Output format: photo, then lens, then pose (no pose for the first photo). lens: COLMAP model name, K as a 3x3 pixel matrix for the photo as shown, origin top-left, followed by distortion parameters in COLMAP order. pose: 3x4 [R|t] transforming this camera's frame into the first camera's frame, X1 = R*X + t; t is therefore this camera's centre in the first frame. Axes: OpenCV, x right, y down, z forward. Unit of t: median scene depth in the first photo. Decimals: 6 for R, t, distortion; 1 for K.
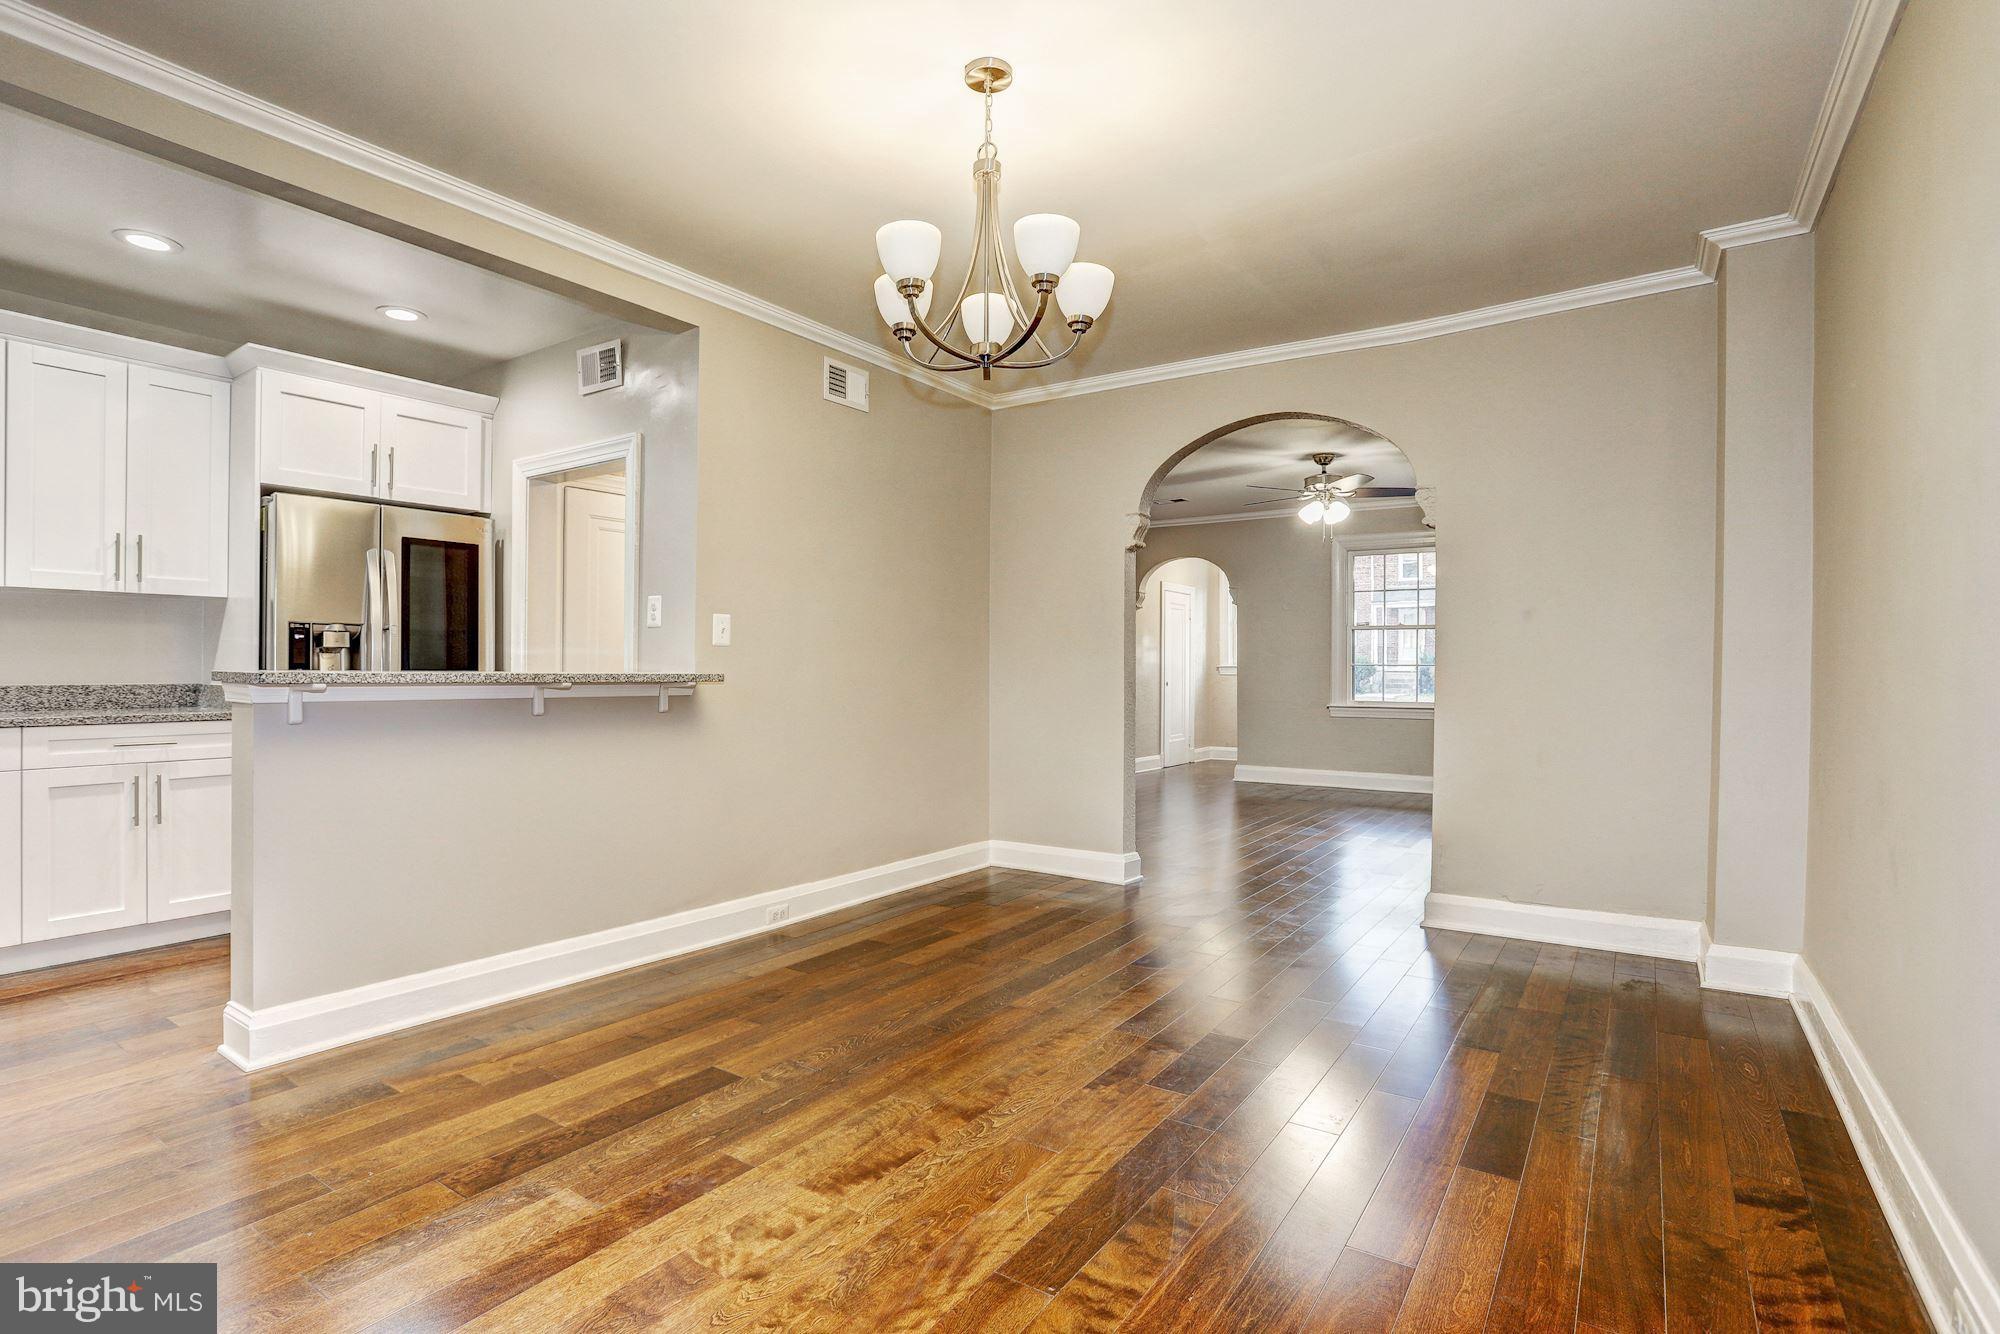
lens RADIAL K [[957.7, 0, 1011.3], [0, 957.7, 668.8], [0, 0, 1]] dist [-0.003561, 0.000071]
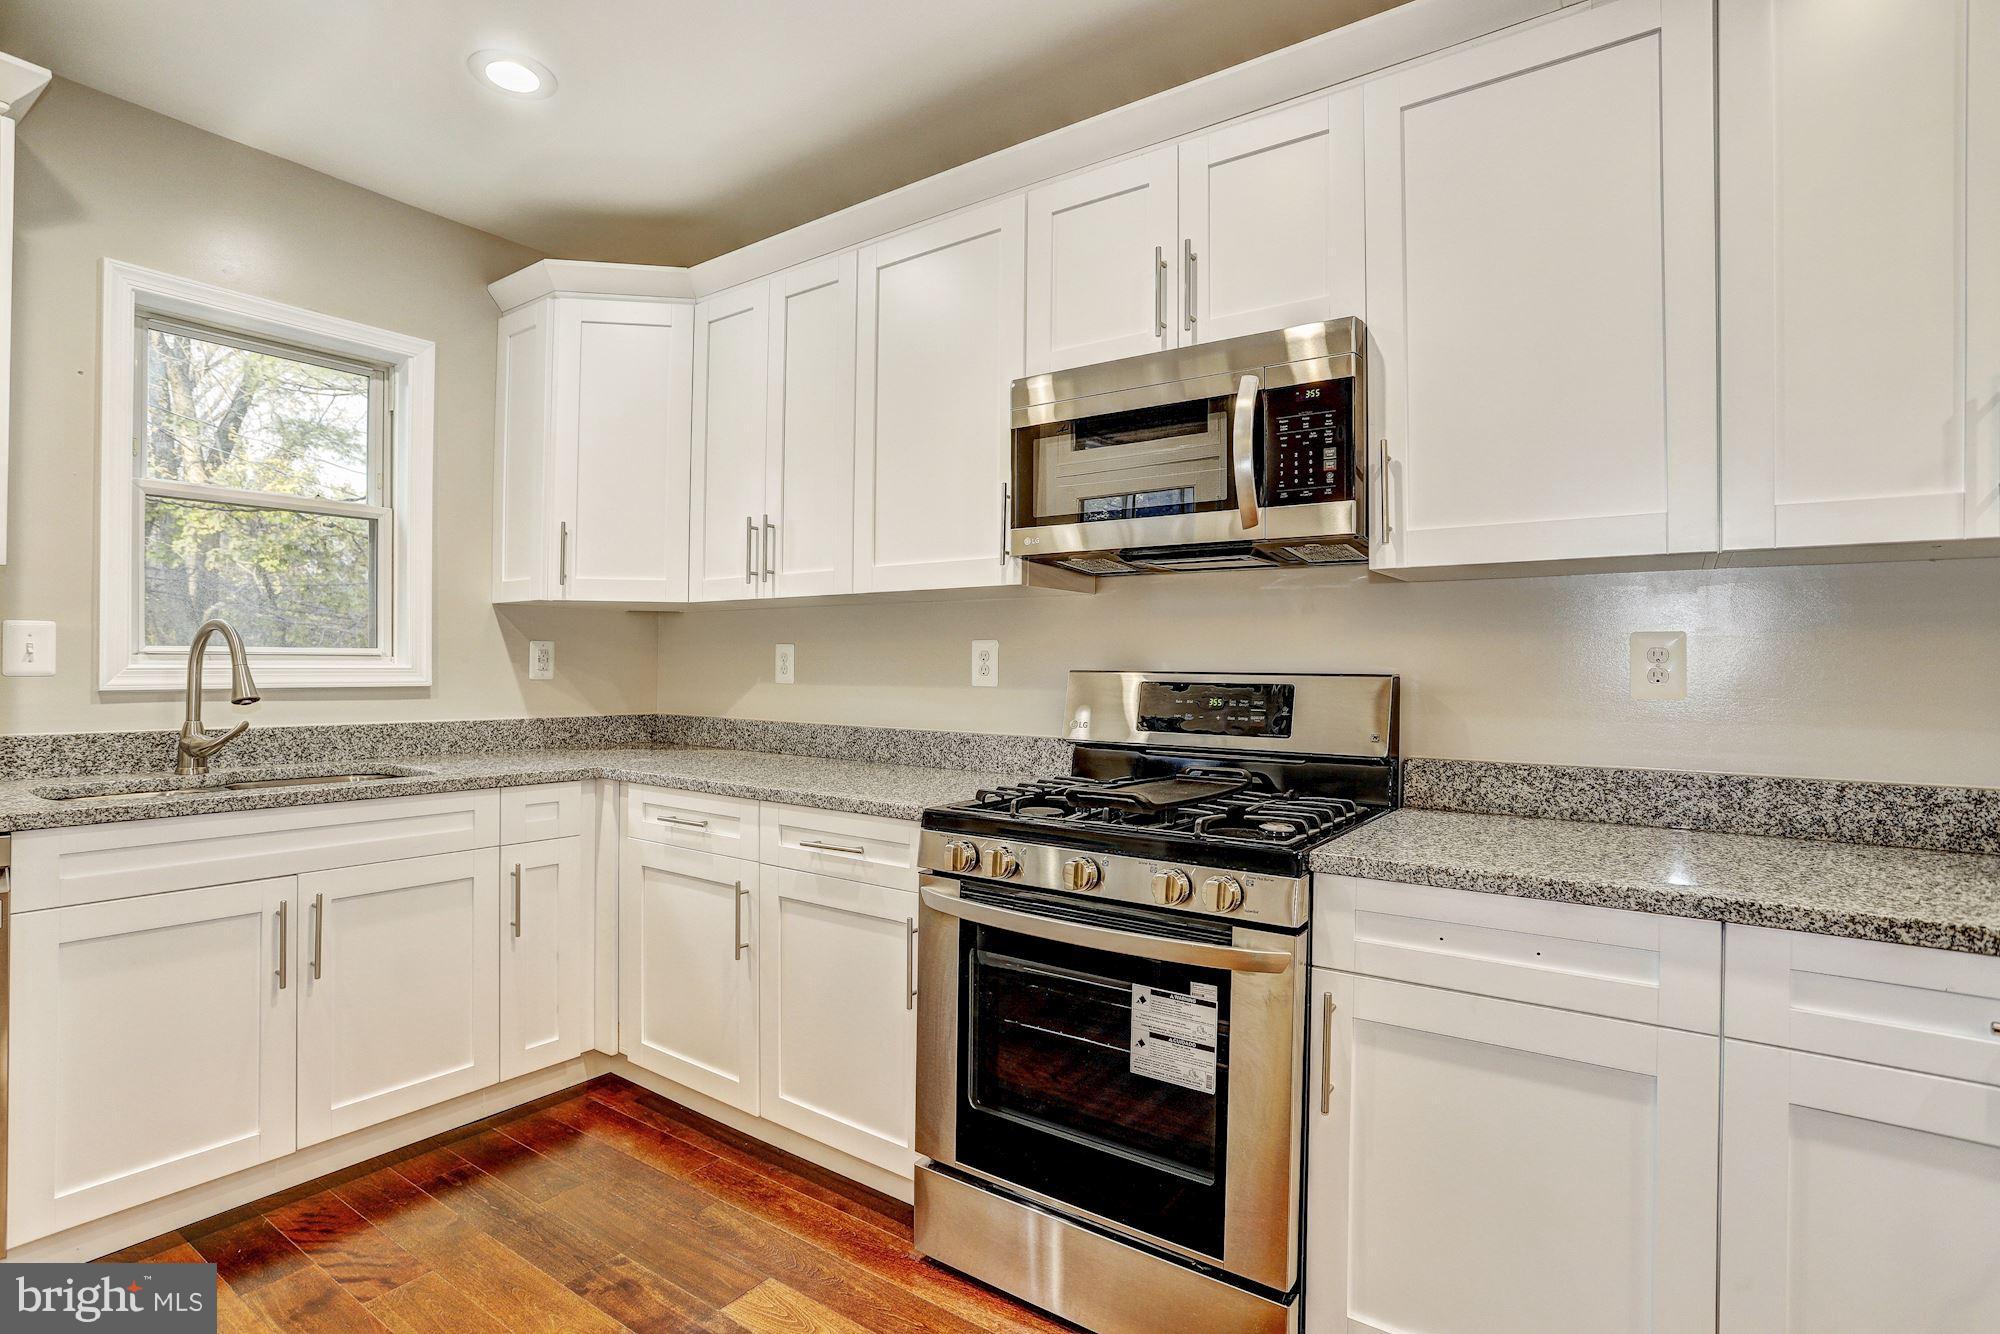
lens RADIAL K [[957.7, 0, 1000.3], [0, 957.7, 665.4], [0, 0, 1]] dist [-0.003561, 0.000071]
pose [[-0.015411, -0.011831, -0.999811, -0.592760], [-0.004653, 0.999920, -0.011760, -0.026536], [0.999870, 0.004471, -0.015465, 0.648381]]
